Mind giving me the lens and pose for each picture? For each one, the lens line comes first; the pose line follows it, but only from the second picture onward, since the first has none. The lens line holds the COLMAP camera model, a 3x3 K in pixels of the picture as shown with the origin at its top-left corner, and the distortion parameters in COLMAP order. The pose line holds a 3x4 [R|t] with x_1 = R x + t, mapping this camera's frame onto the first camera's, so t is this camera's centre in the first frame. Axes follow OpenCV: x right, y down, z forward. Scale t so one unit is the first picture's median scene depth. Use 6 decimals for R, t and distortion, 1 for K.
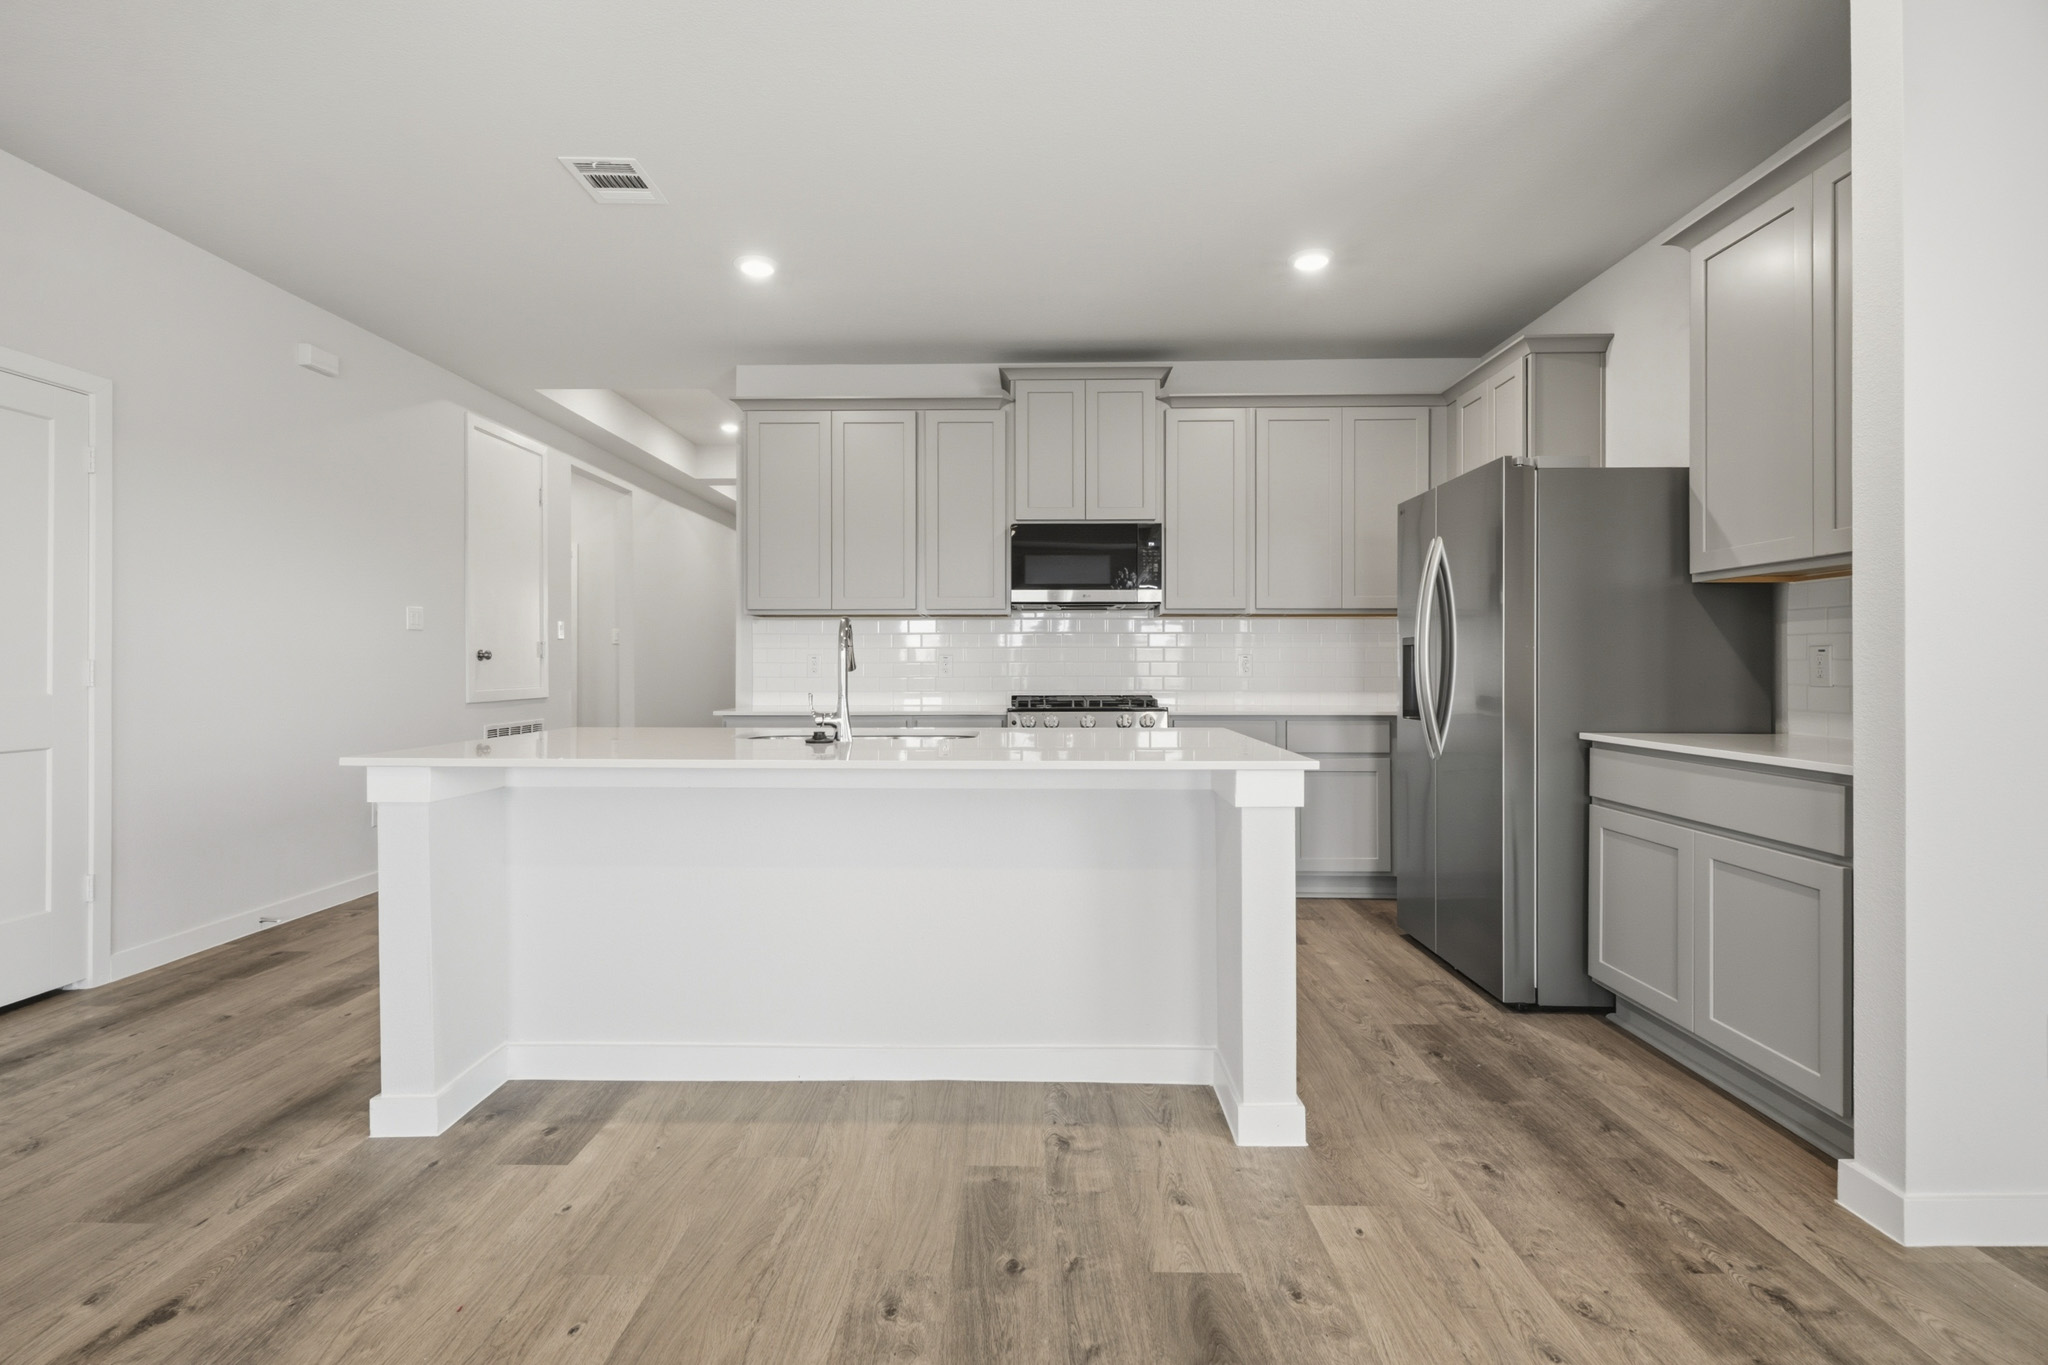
lens RADIAL K [[942.8, 0, 1026.9], [0, 942.8, 666.5], [0, 0, 1]] dist [0.005026, -0.000257]
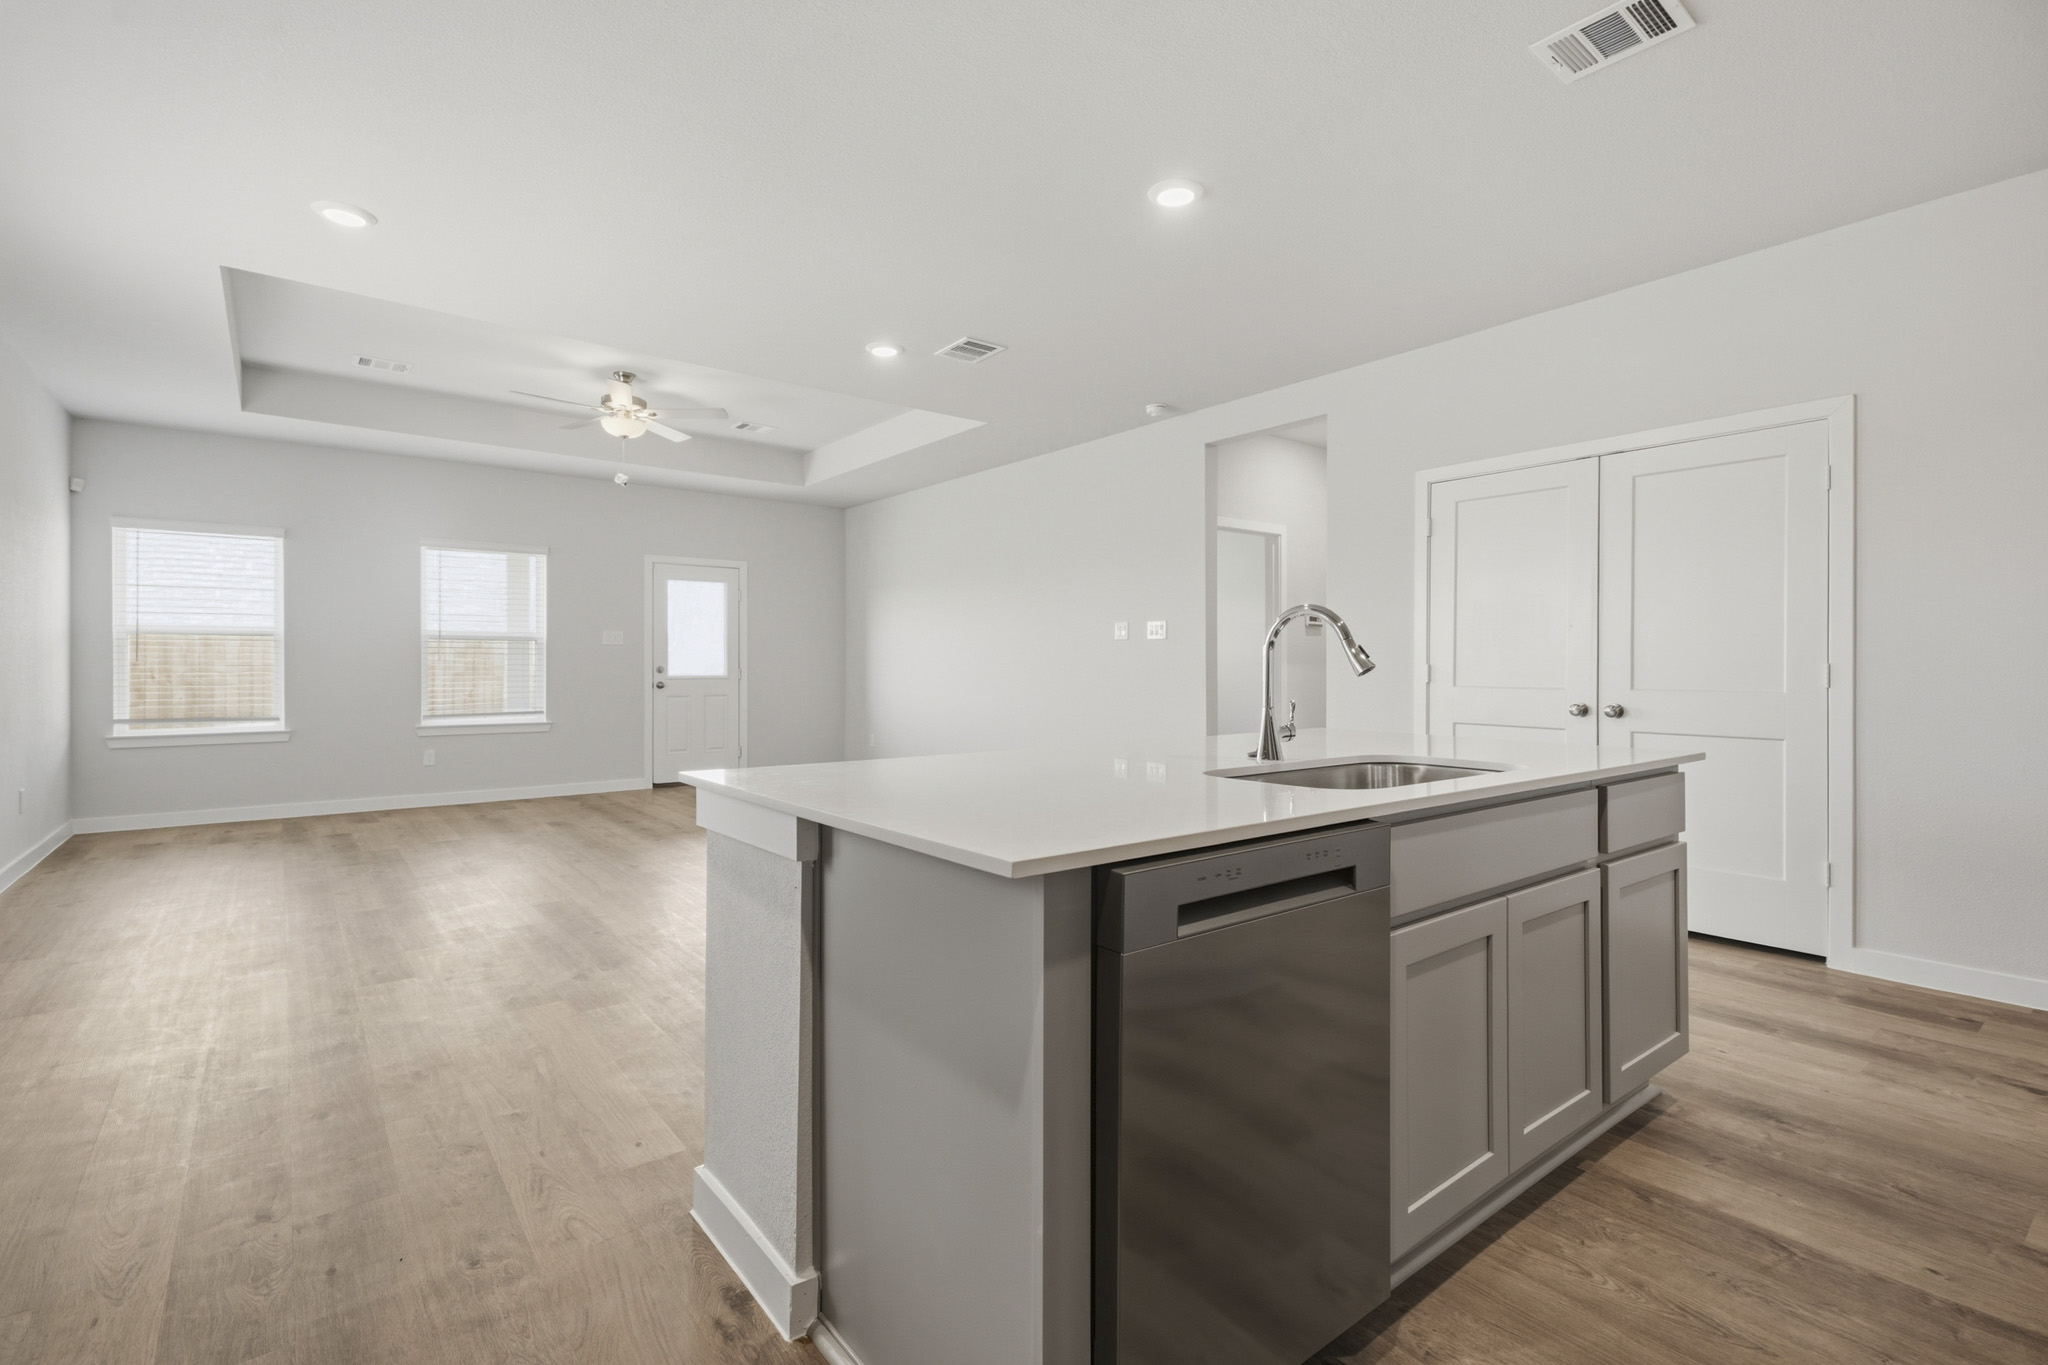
lens RADIAL K [[926.7, 0, 1015.0], [0, 926.7, 666.9], [0, 0, 1]] dist [0.040887, -0.015249]
pose [[-0.783143, -0.002227, -0.621838, 0.437006], [-0.002278, 0.999997, -0.000712, -0.001292], [0.621838, 0.000859, -0.783146, 1.349726]]
